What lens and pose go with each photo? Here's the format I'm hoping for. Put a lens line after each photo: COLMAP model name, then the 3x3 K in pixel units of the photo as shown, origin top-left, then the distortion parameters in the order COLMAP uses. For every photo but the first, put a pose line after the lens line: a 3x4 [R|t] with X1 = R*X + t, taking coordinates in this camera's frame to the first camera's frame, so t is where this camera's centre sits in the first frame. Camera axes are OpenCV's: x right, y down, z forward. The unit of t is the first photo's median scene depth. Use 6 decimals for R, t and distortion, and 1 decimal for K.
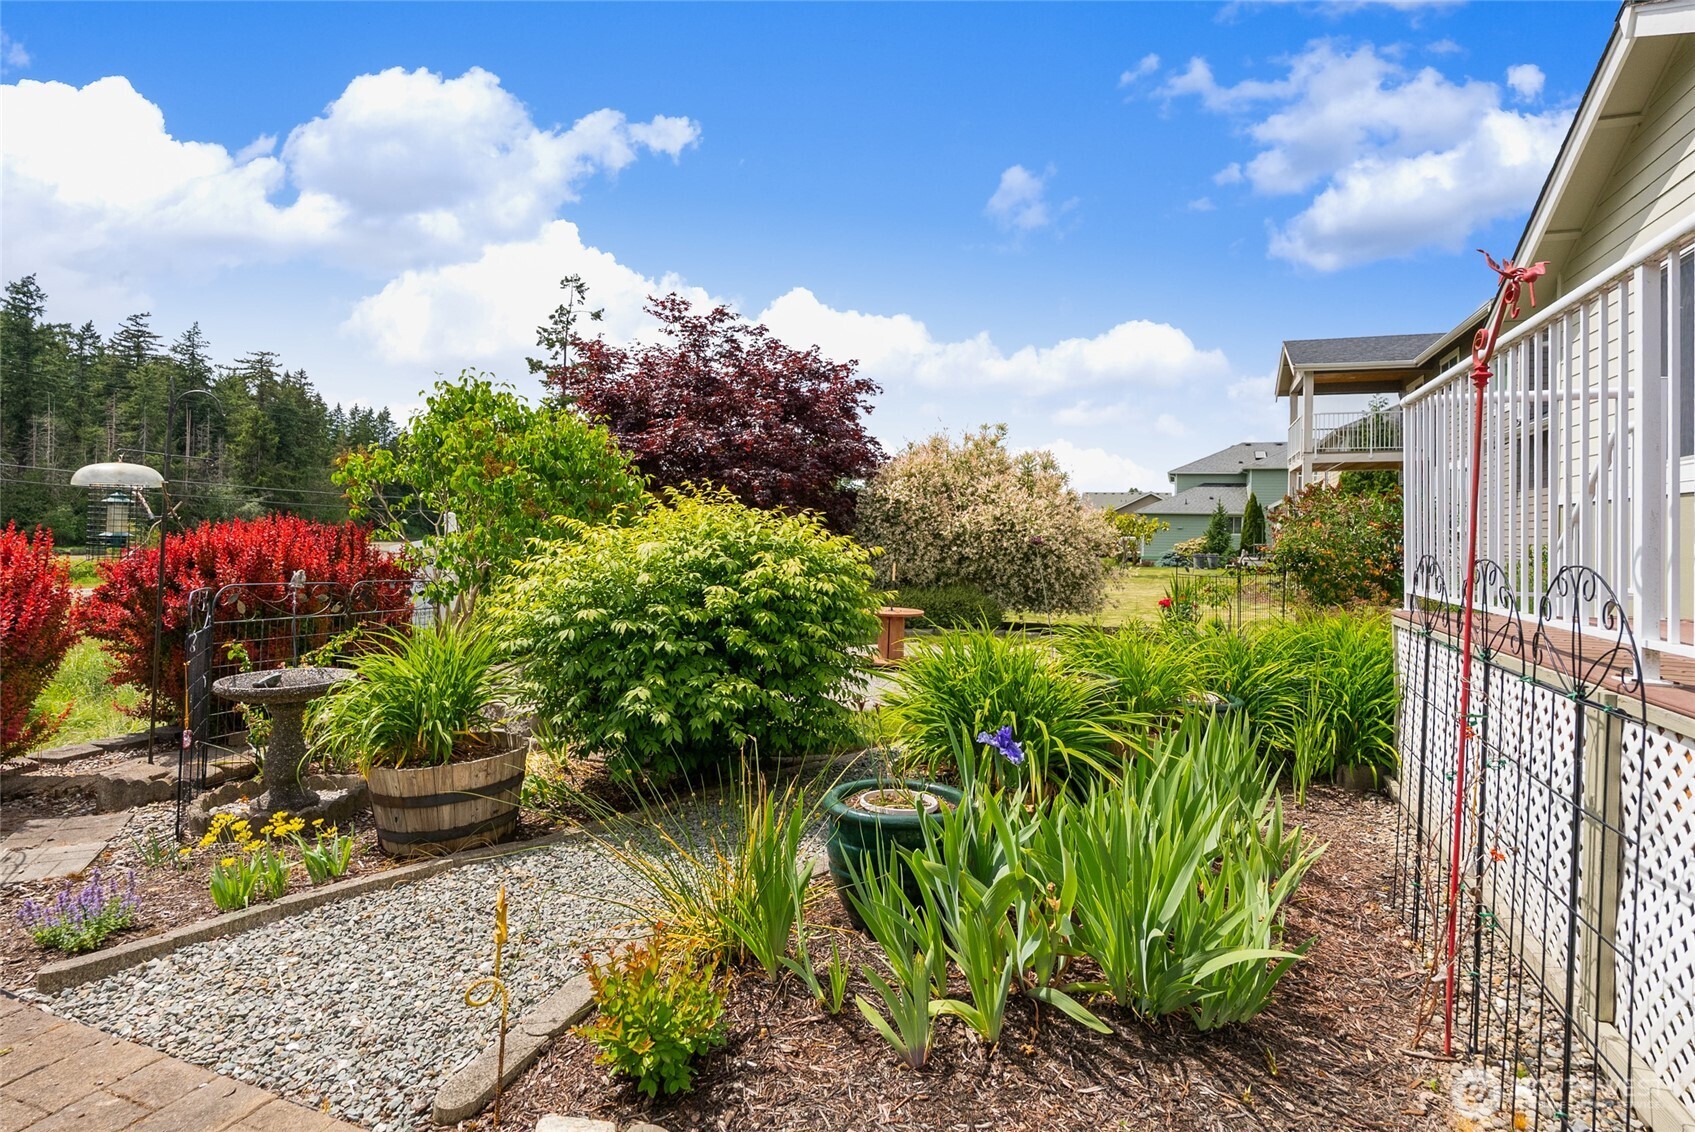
lens RADIAL K [[868.7, 0, 843.5], [0, 868.7, 520.4], [0, 0, 1]] dist [0.001609, 0.000885]
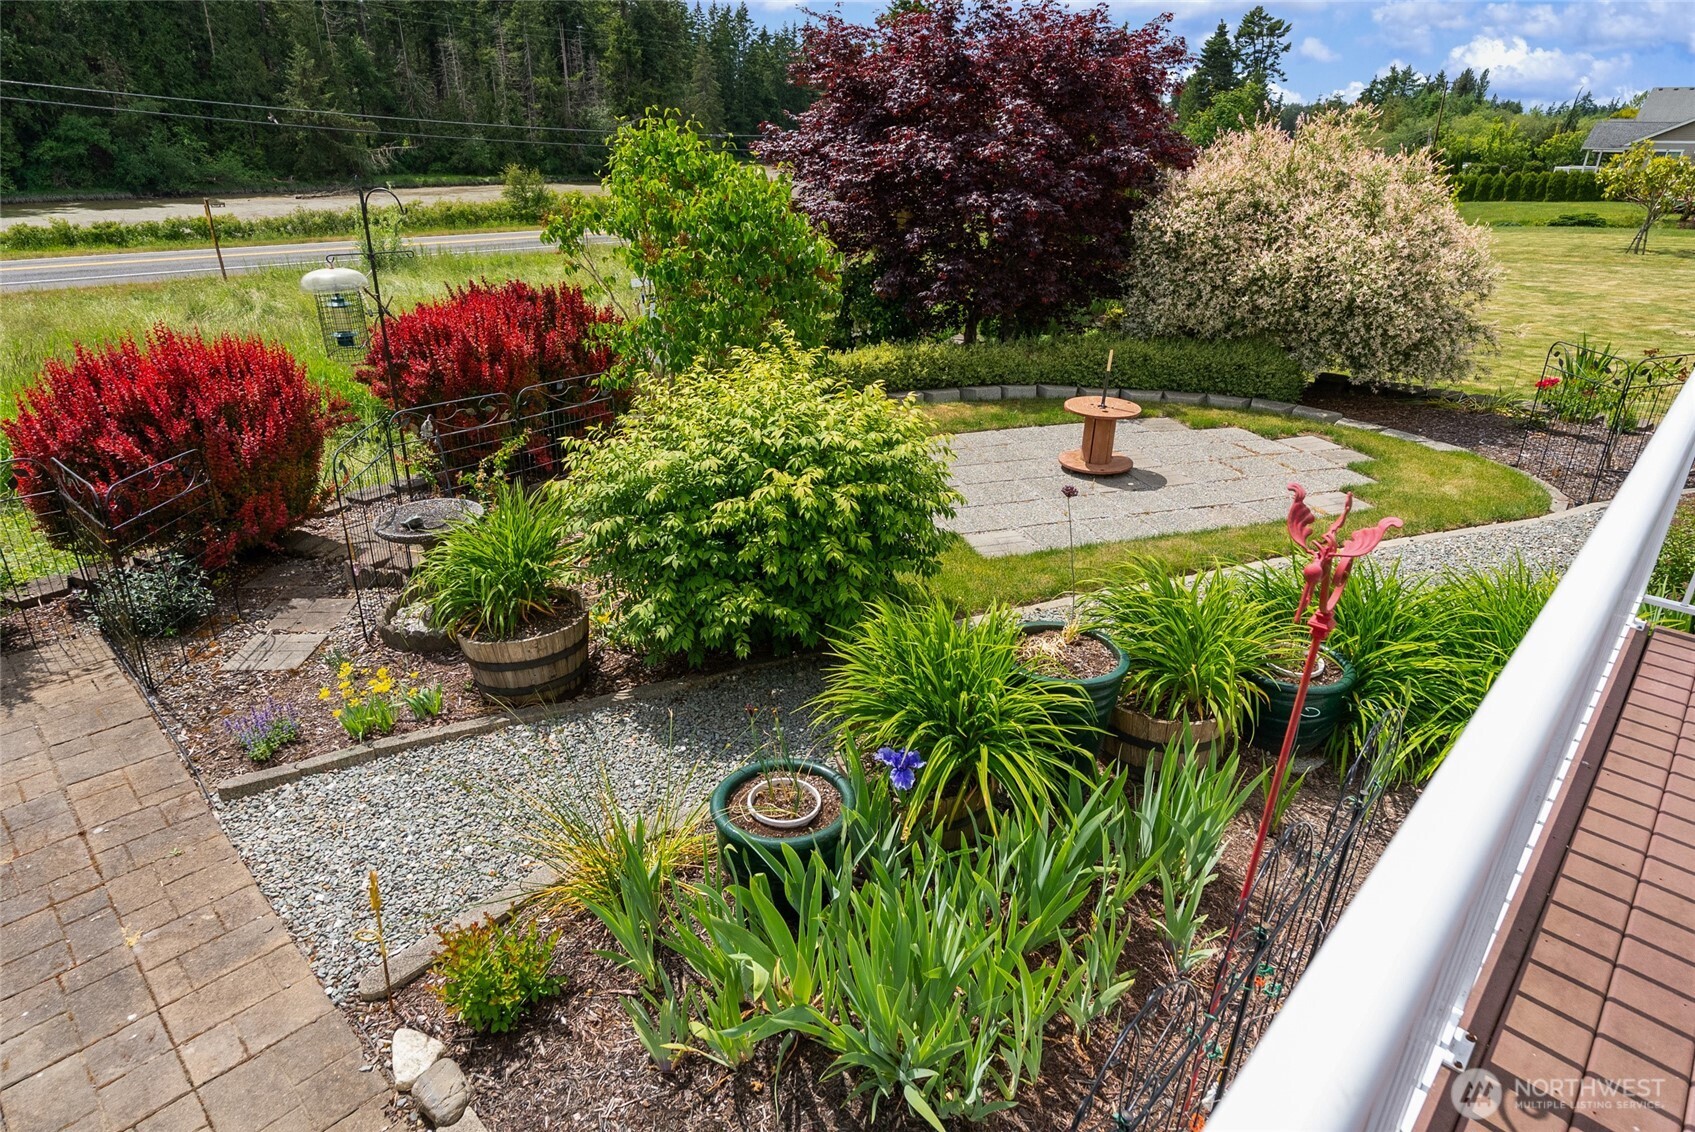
lens RADIAL K [[938.2, 0, 847.5], [0, 938.2, 566.0], [0, 0, 1]] dist [-0.001624, -0.000055]
pose [[0.926005, 0.142866, -0.349434, 0.358095], [0.014703, 0.911274, 0.411537, -0.290832], [0.377225, -0.386223, 0.841744, 0.139515]]
